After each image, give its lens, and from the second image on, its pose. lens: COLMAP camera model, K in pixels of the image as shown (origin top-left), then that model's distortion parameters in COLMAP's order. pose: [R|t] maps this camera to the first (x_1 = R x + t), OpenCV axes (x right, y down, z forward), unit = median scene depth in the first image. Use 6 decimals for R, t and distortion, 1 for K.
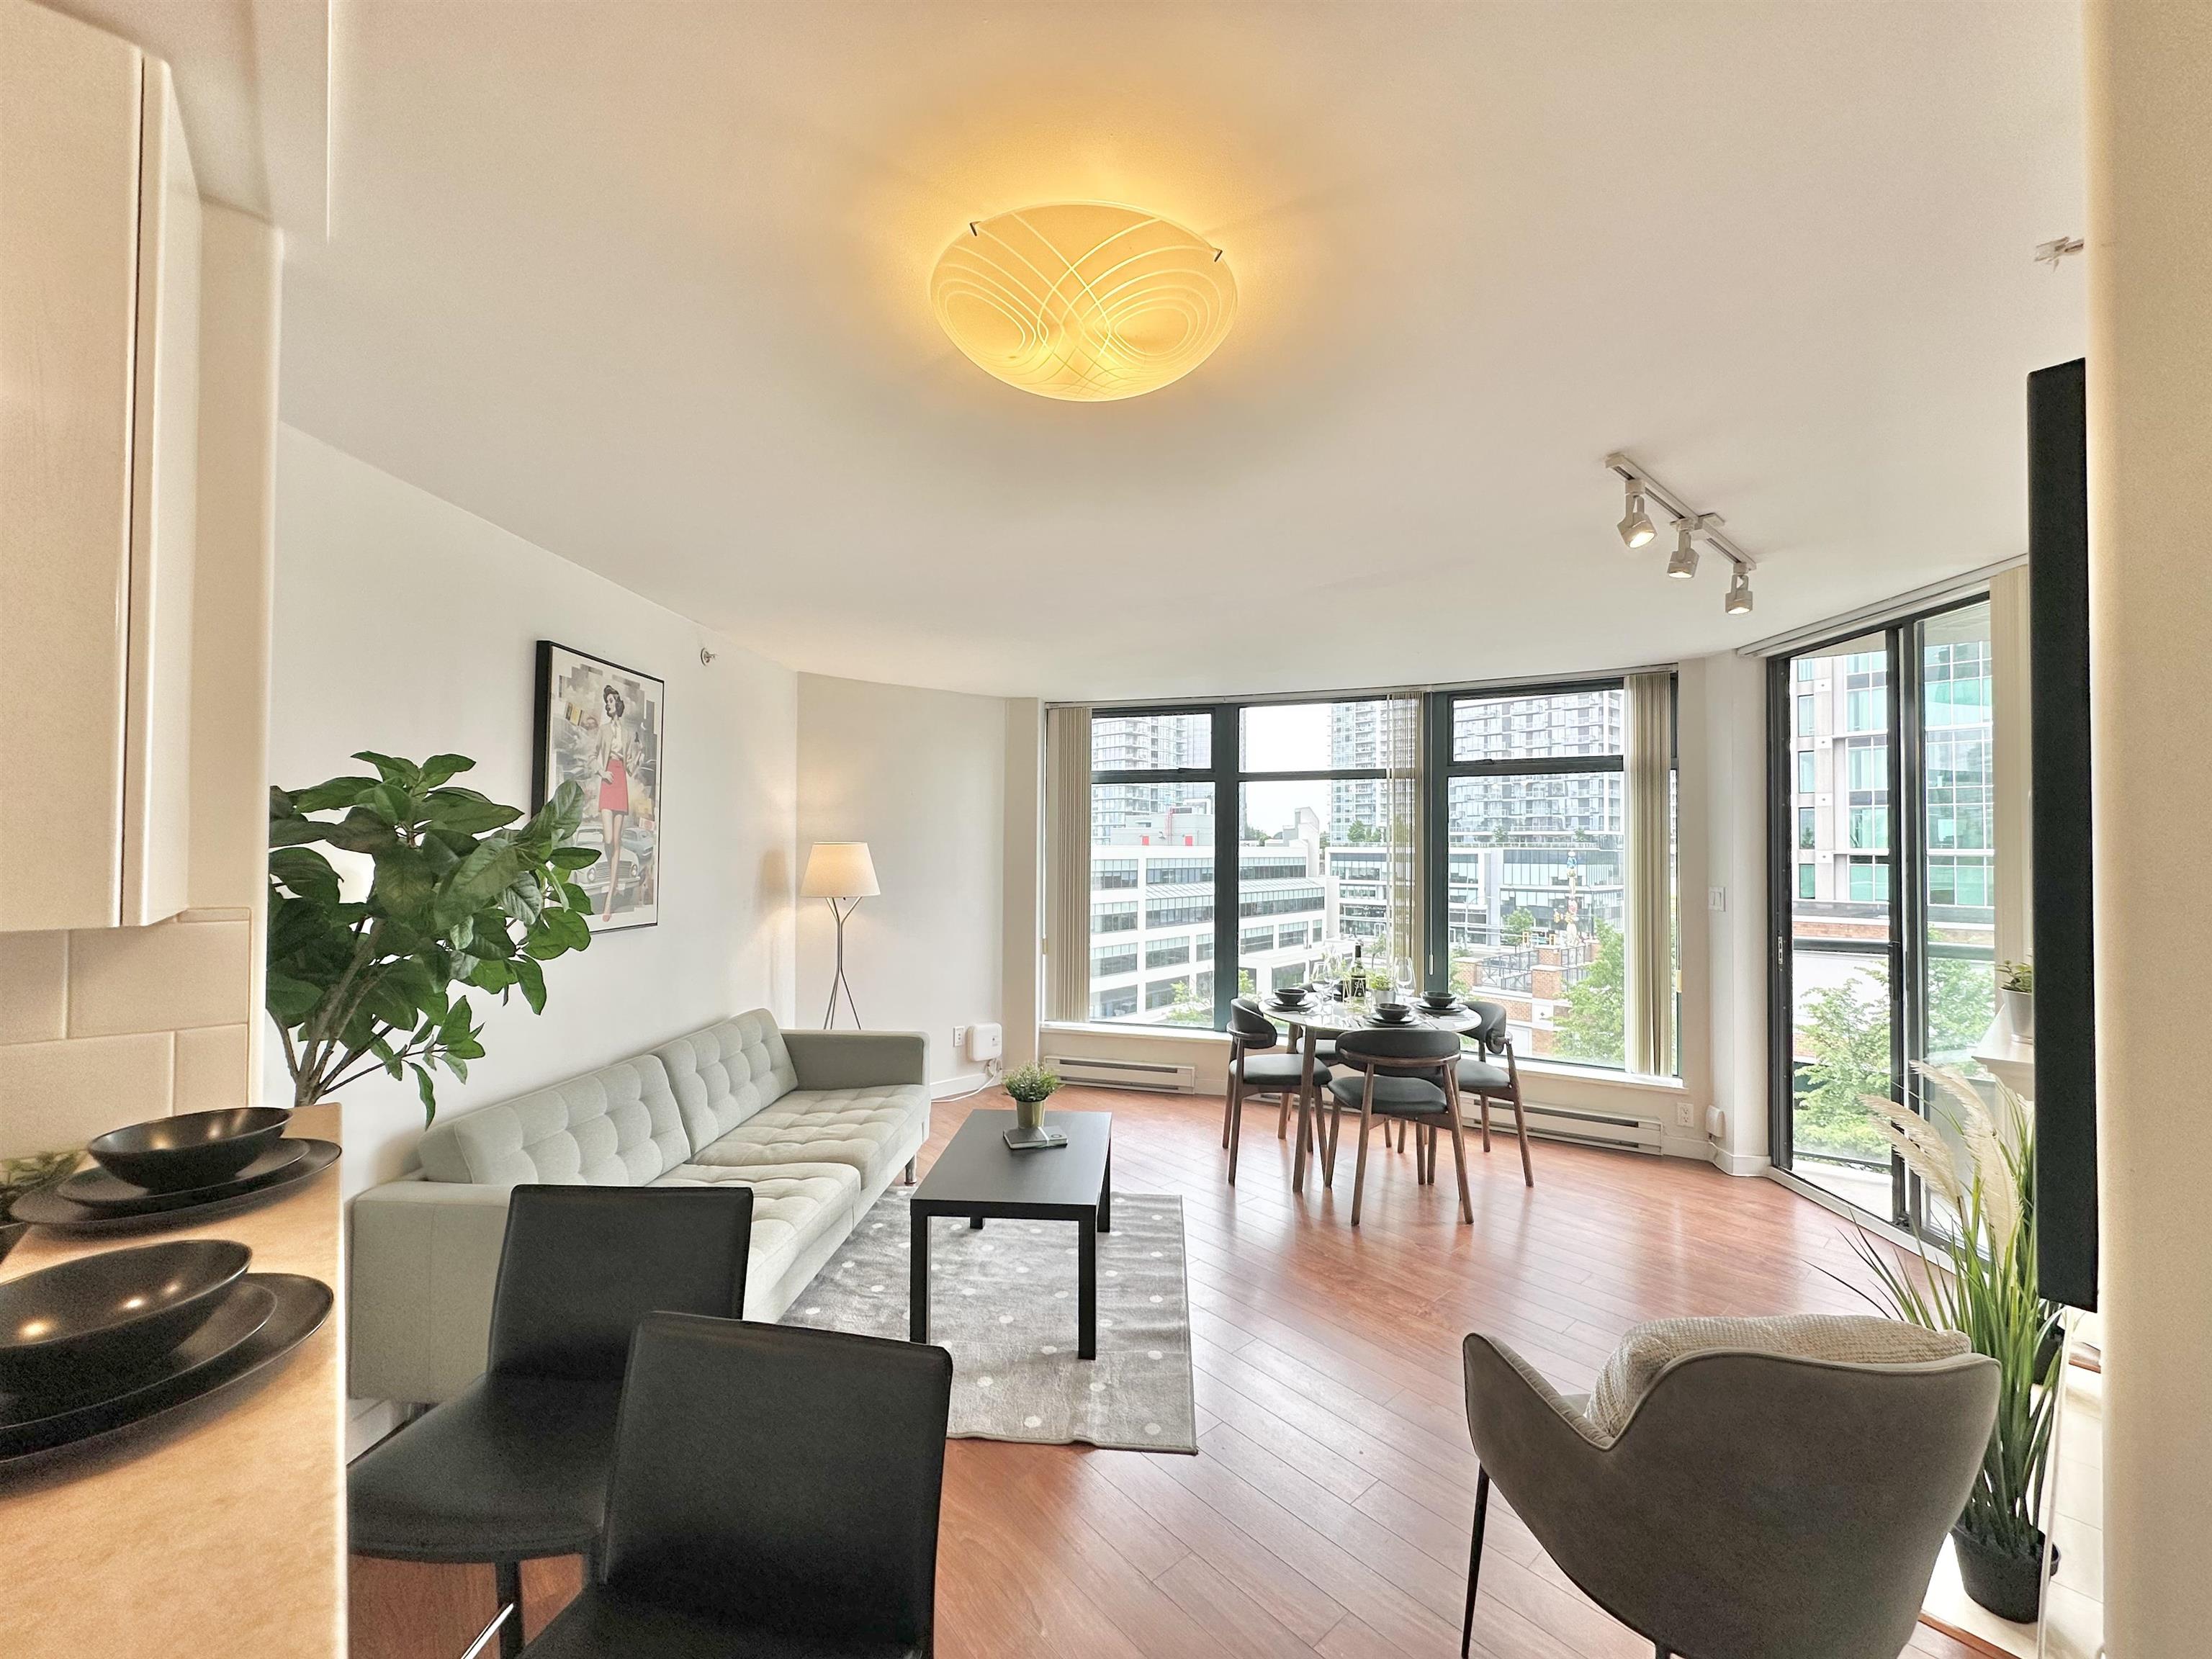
lens RADIAL K [[877.7, 0, 1107.3], [0, 877.7, 829.6], [0, 0, 1]] dist [-0.000333, -0.000210]
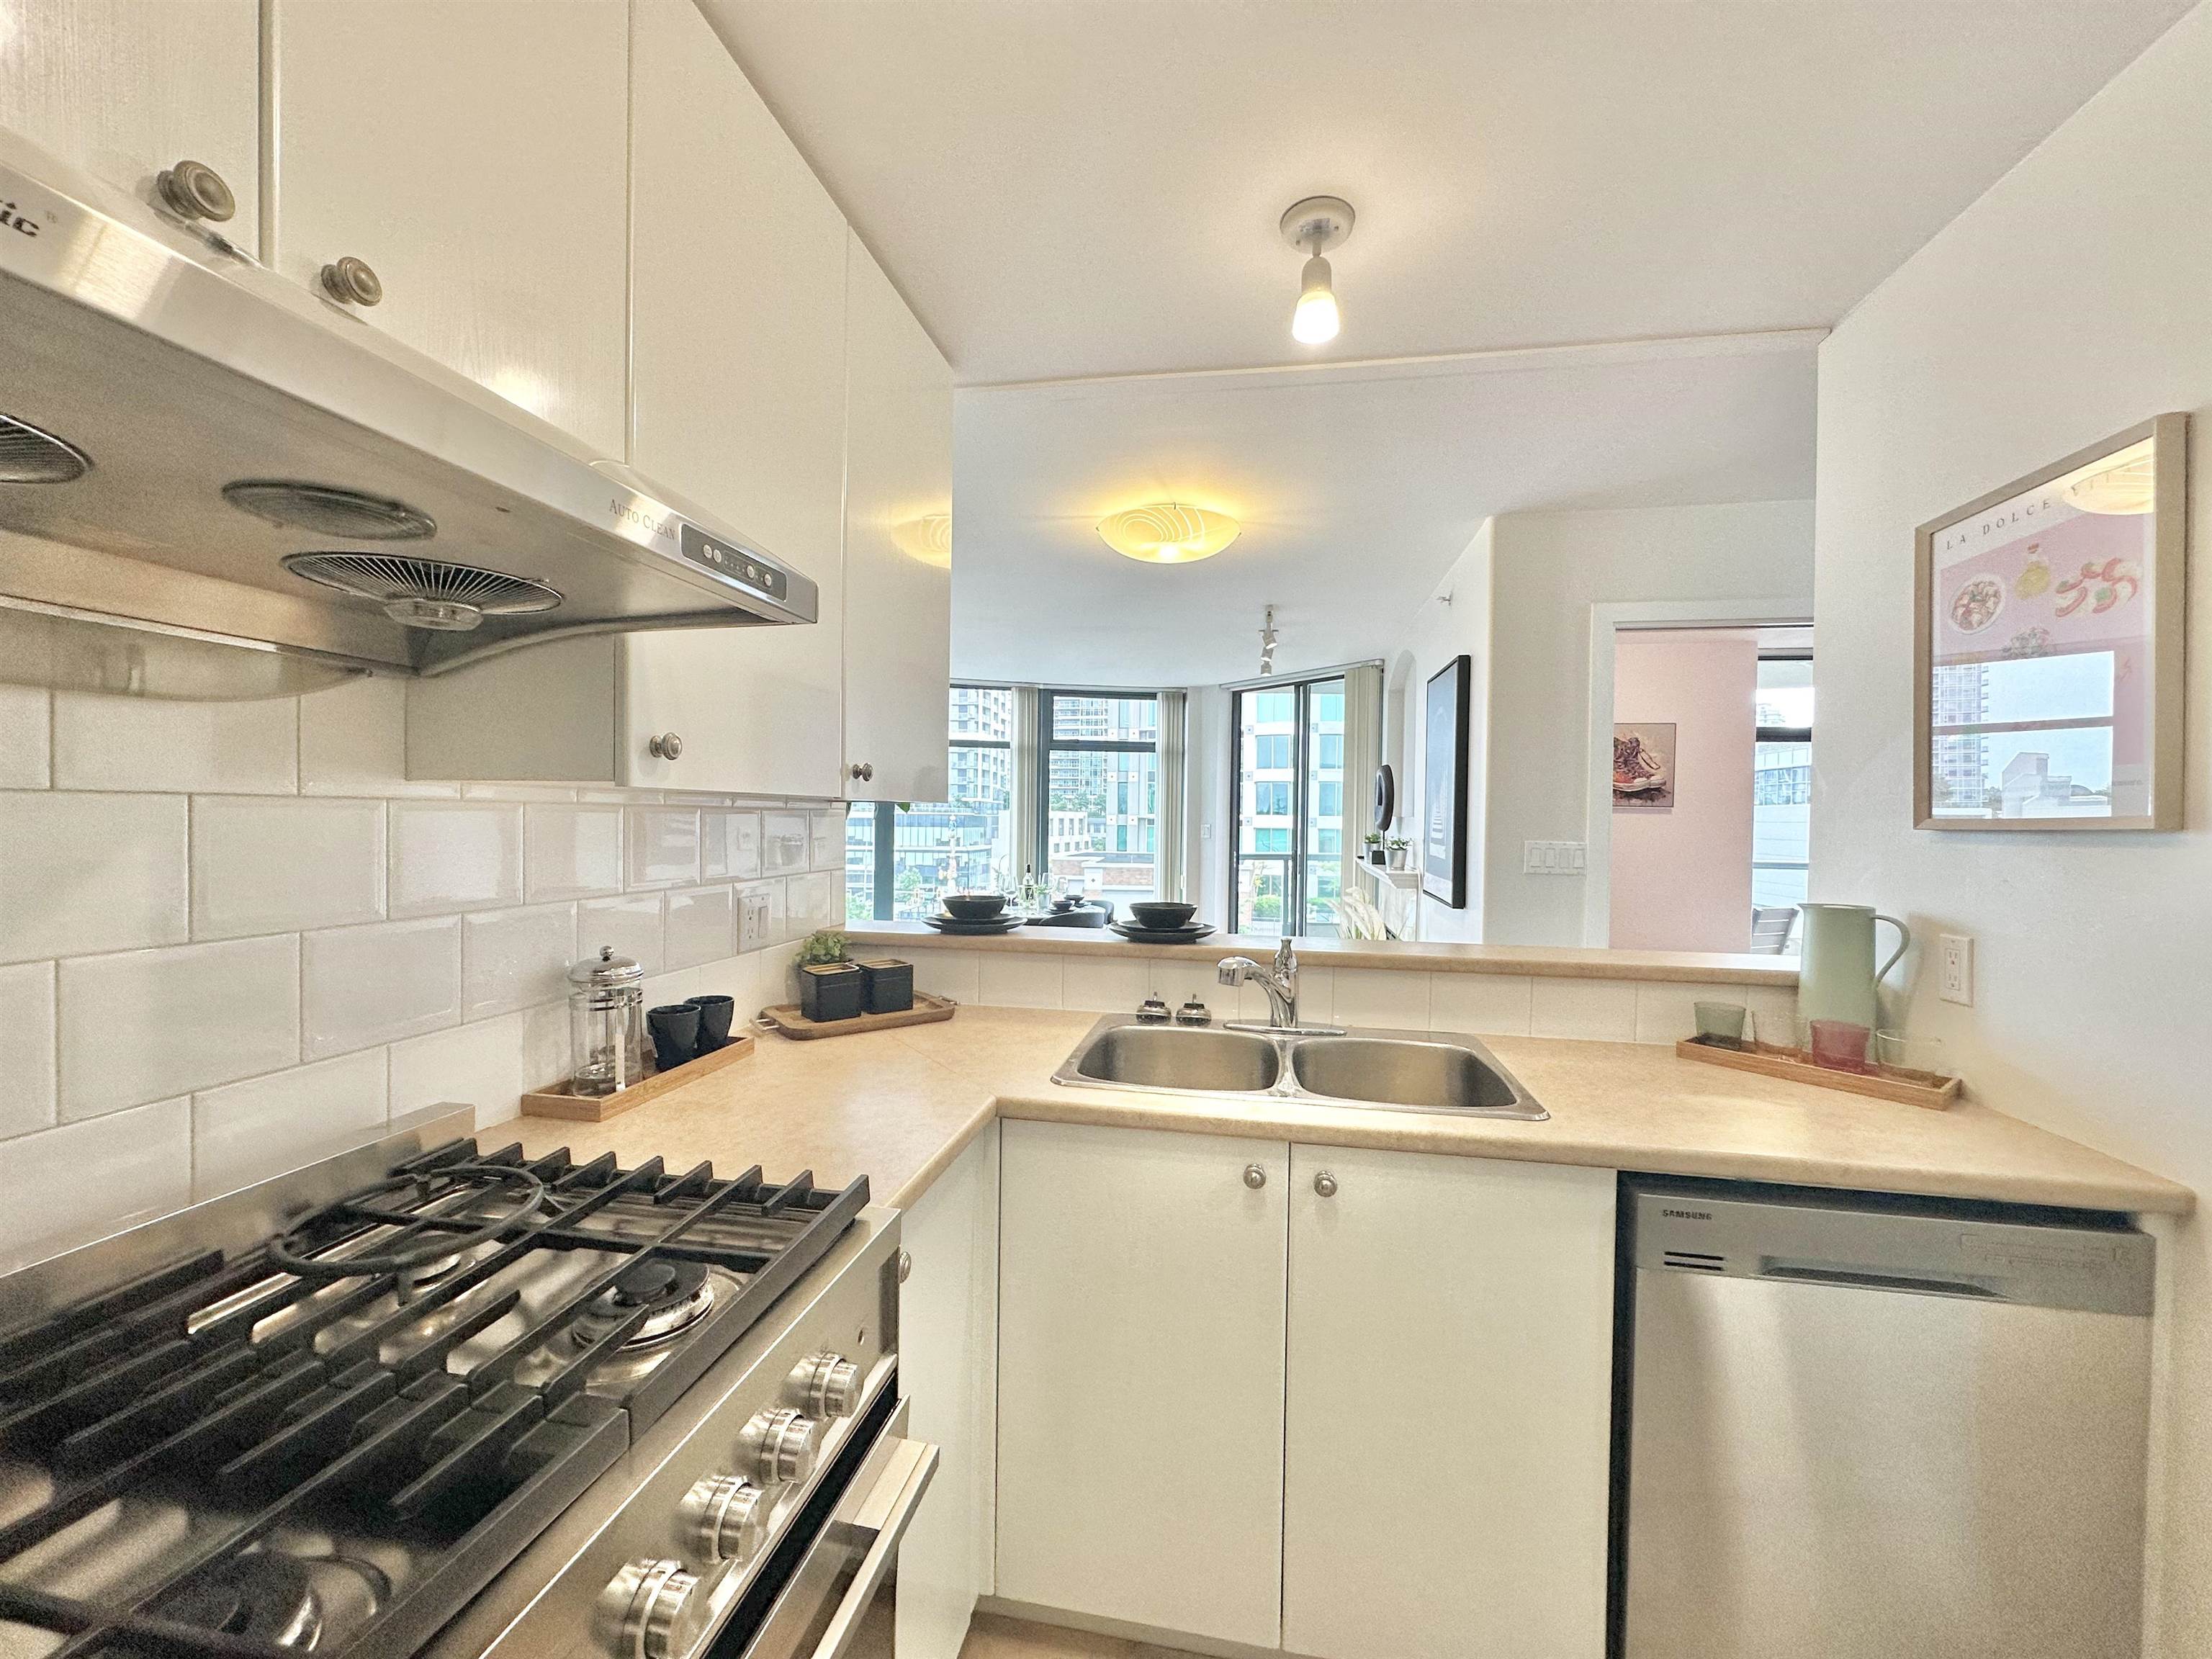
lens RADIAL K [[877.7, 0, 1107.3], [0, 877.7, 829.6], [0, 0, 1]] dist [-0.000333, -0.000210]
pose [[0.783708, -0.005434, 0.621105, -0.524189], [-0.019726, 0.999240, 0.033632, 0.023604], [-0.620816, -0.038610, 0.783005, -0.215005]]
